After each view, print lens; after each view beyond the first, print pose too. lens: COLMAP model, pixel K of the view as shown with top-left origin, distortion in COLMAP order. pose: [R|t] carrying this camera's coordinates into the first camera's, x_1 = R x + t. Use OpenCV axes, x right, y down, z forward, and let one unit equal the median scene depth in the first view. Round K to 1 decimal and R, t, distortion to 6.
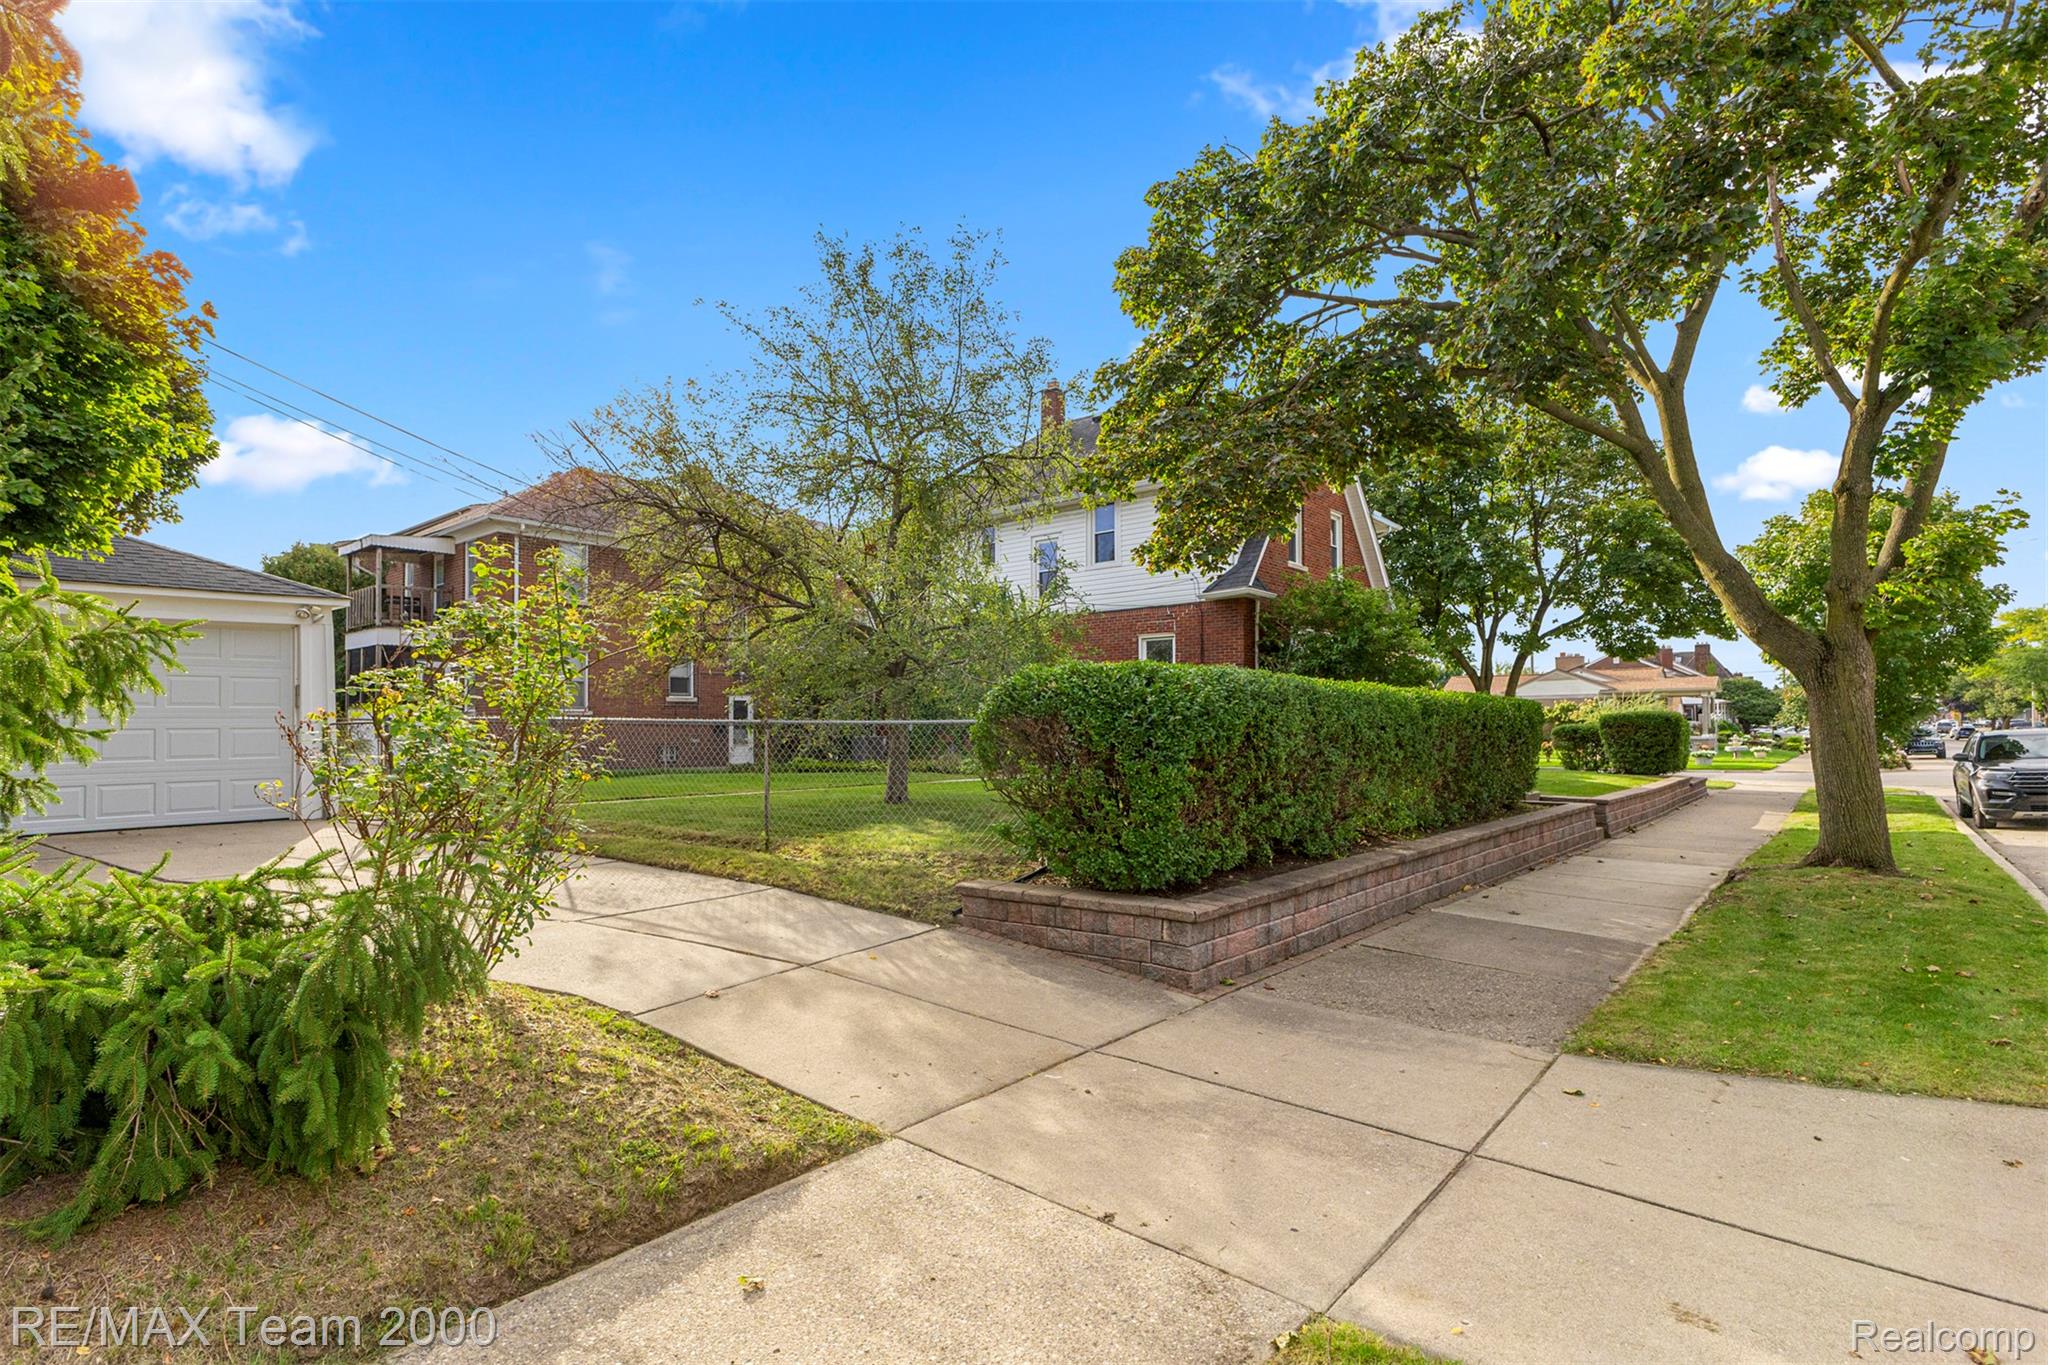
lens RADIAL K [[1028.1, 0, 1017.7], [0, 1028.1, 686.1], [0, 0, 1]] dist [0.001763, 0.000146]
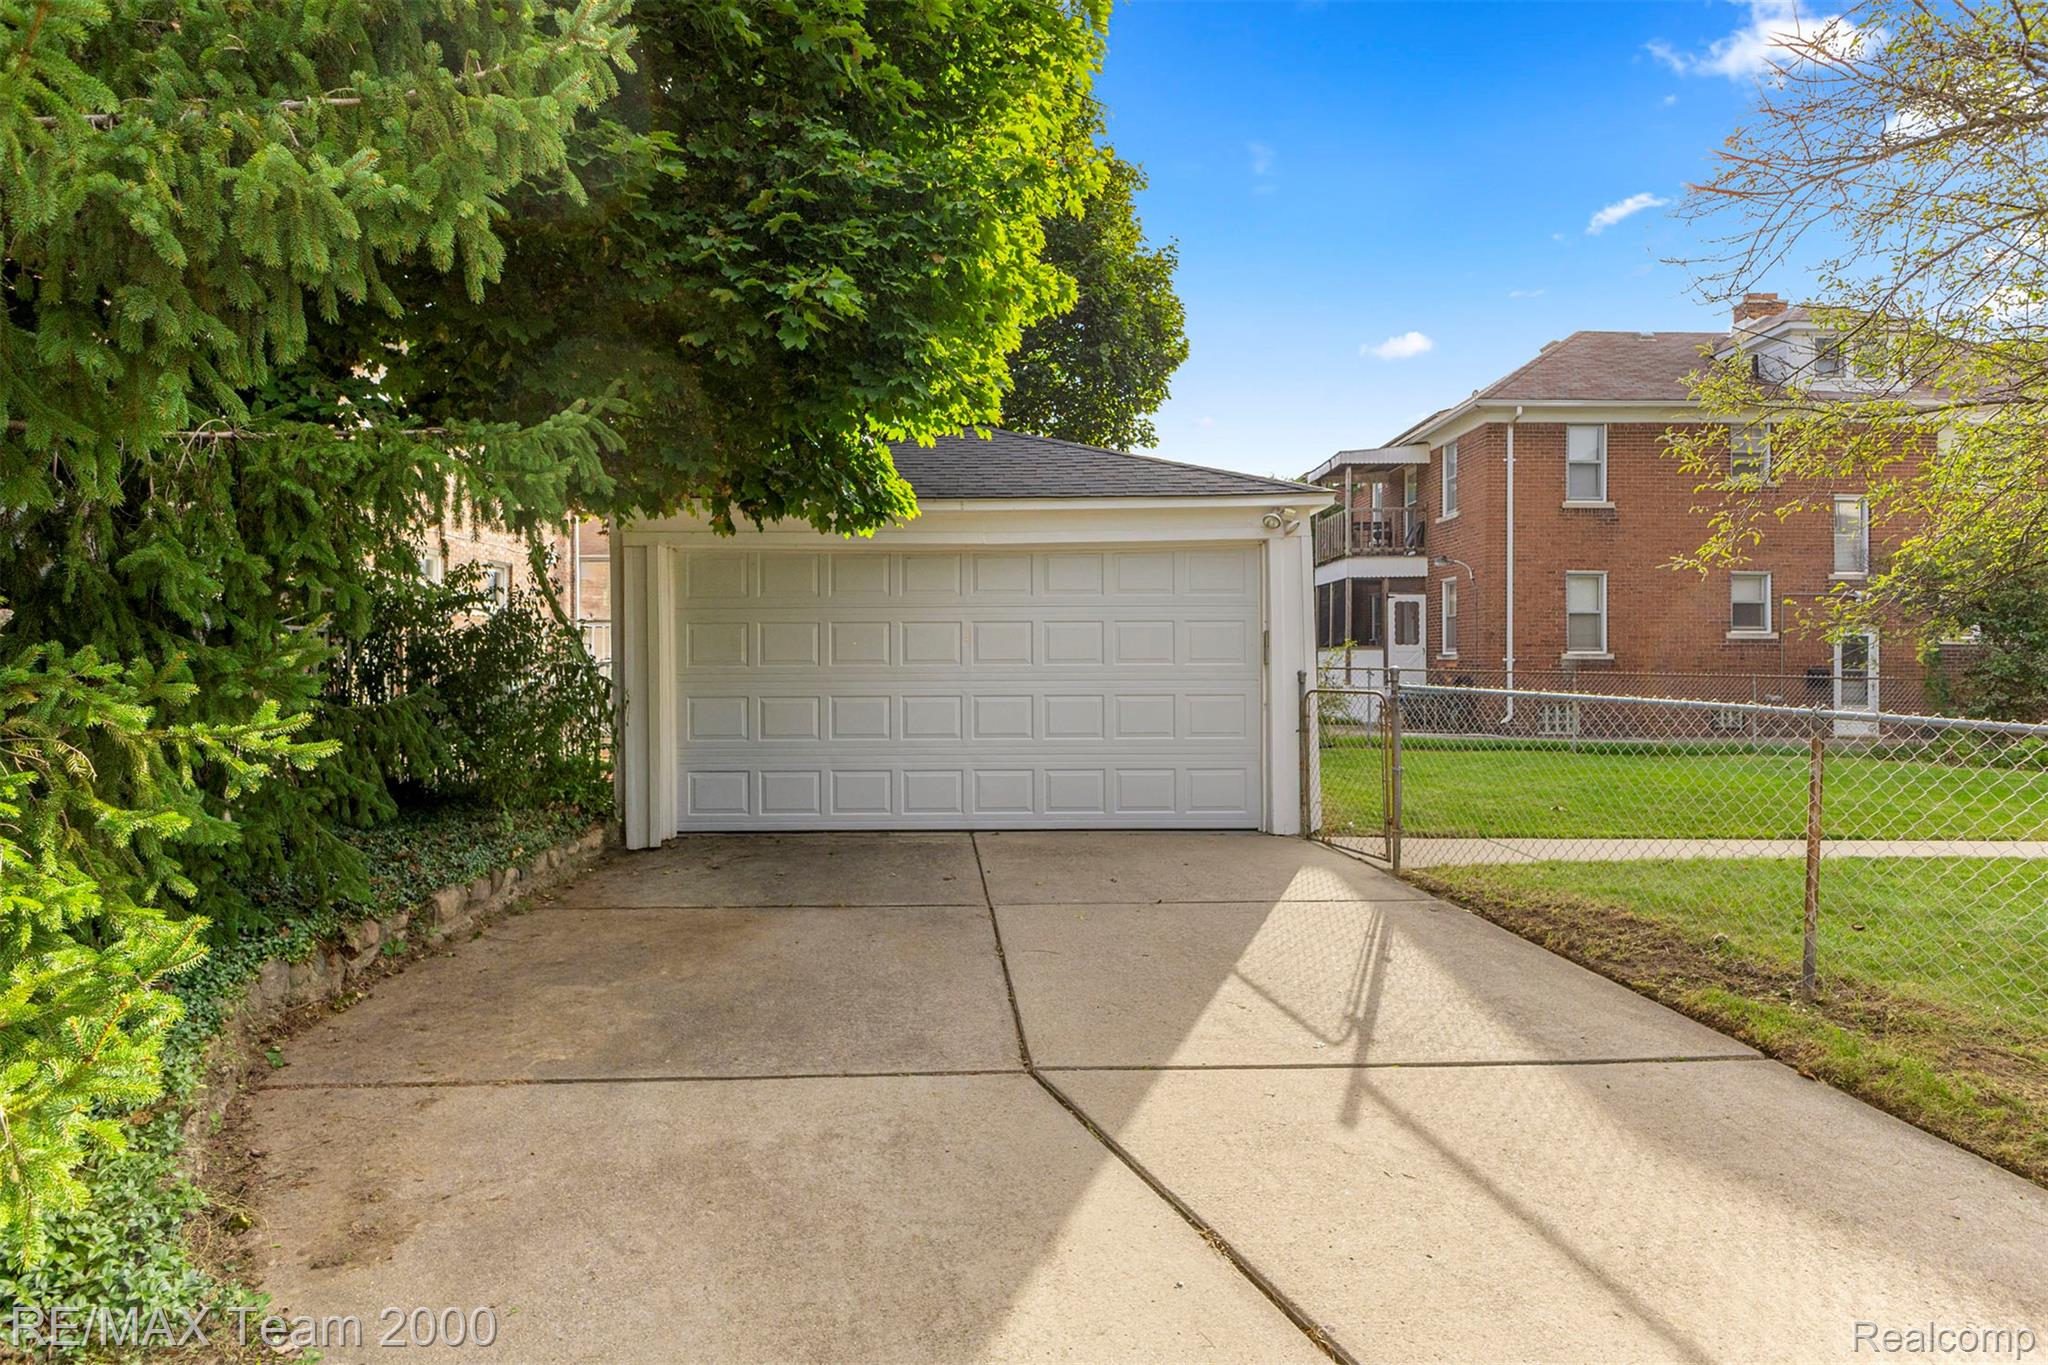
lens RADIAL K [[1028.1, 0, 1017.7], [0, 1028.1, 686.1], [0, 0, 1]] dist [0.001763, 0.000146]
pose [[0.656033, 0.027345, -0.754236, -0.144251], [0.022639, 0.998181, 0.055881, -0.002846], [0.754392, -0.053735, 0.654221, 0.210405]]
